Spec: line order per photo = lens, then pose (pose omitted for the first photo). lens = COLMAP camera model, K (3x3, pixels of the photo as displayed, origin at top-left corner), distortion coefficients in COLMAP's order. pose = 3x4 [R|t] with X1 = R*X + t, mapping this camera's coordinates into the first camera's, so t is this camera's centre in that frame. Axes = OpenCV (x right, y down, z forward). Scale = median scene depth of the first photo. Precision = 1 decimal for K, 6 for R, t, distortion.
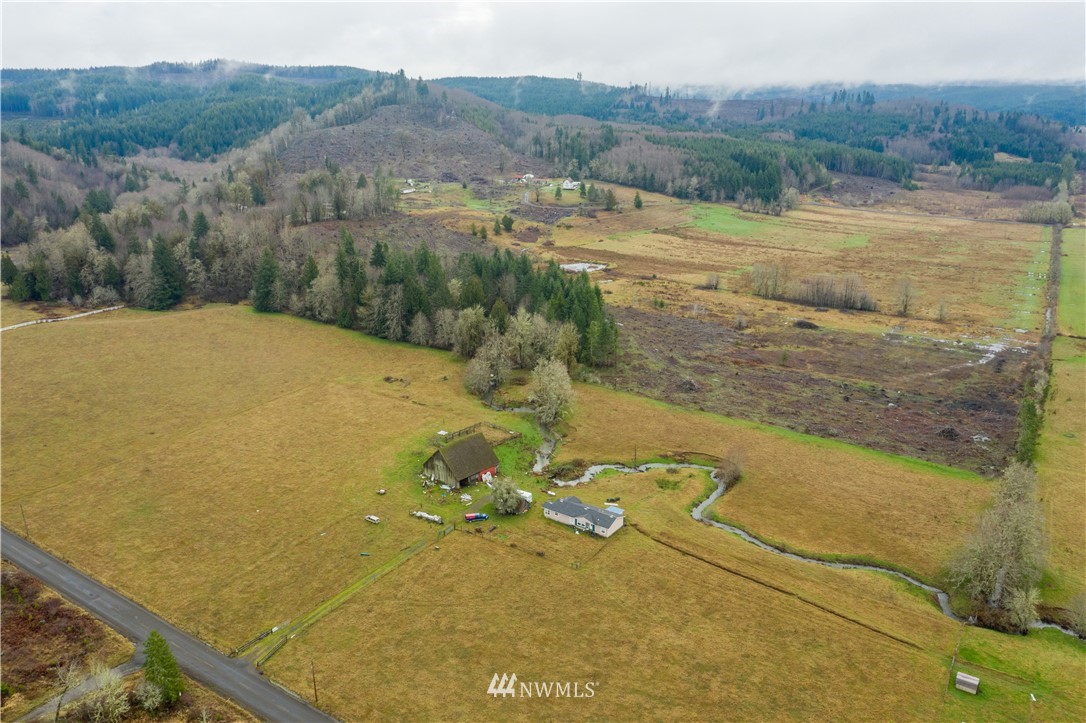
lens RADIAL K [[866.2, 0, 543.3], [0, 866.2, 352.9], [0, 0, 1]] dist [-0.018693, 0.009903]
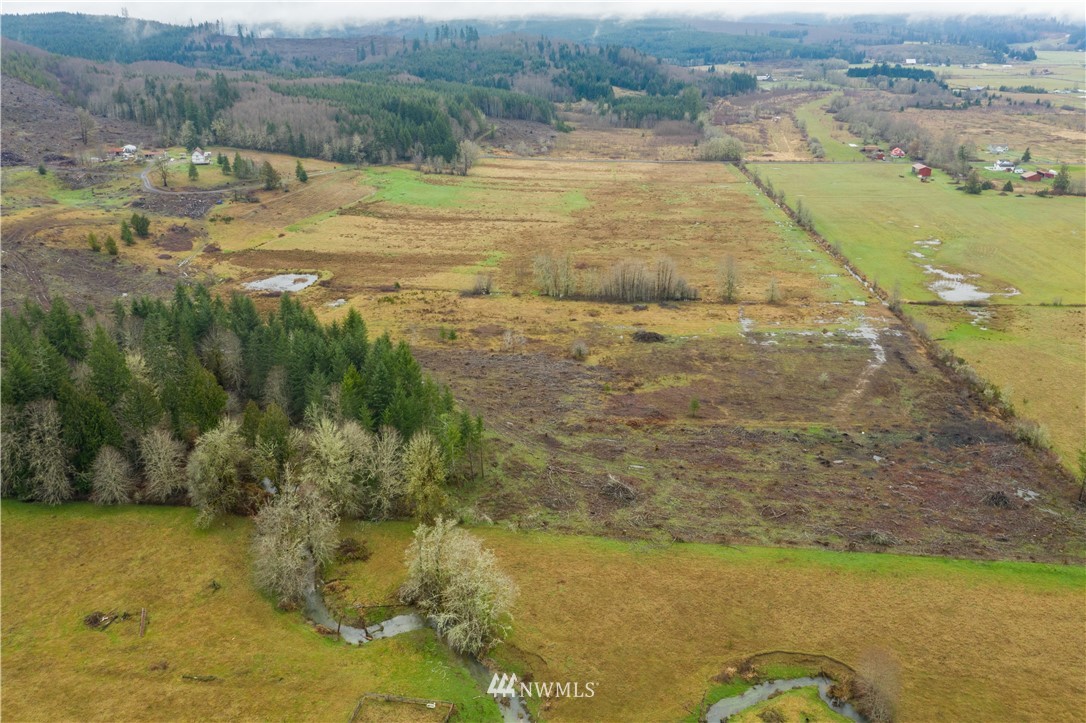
lens RADIAL K [[866.2, 0, 544.3], [0, 866.2, 364.2], [0, 0, 1]] dist [-0.018693, 0.009903]
pose [[0.883223, -0.177650, 0.434002, -0.085371], [0.144121, 0.983507, 0.109283, -0.079736], [-0.446258, -0.033972, 0.894259, 0.273482]]
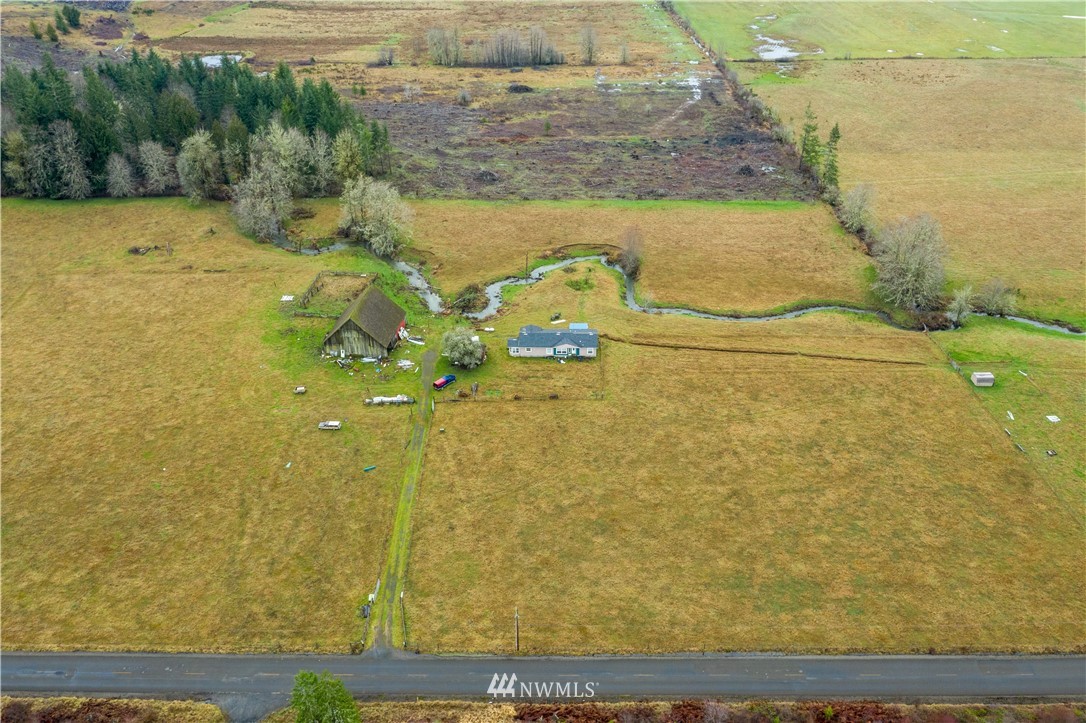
lens RADIAL K [[866.2, 0, 549.9], [0, 866.2, 365.0], [0, 0, 1]] dist [-0.018693, 0.009903]
pose [[0.830085, -0.307700, 0.465058, -0.158415], [0.172165, 0.934652, 0.311102, -0.029402], [-0.530394, -0.178175, 0.828816, 0.103370]]
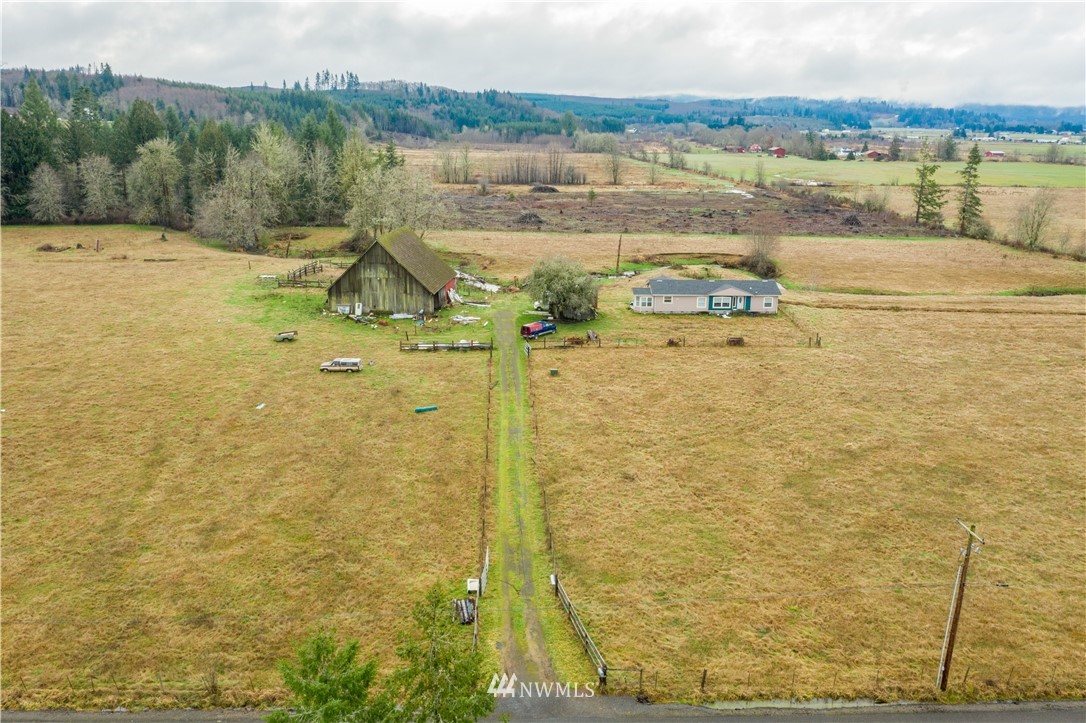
lens RADIAL K [[866.2, 0, 545.8], [0, 866.2, 370.6], [0, 0, 1]] dist [-0.018693, 0.009903]
pose [[0.808304, -0.159080, 0.566867, -0.148347], [0.166702, 0.985244, 0.038787, 0.080931], [-0.564673, 0.063146, 0.822896, 0.248009]]
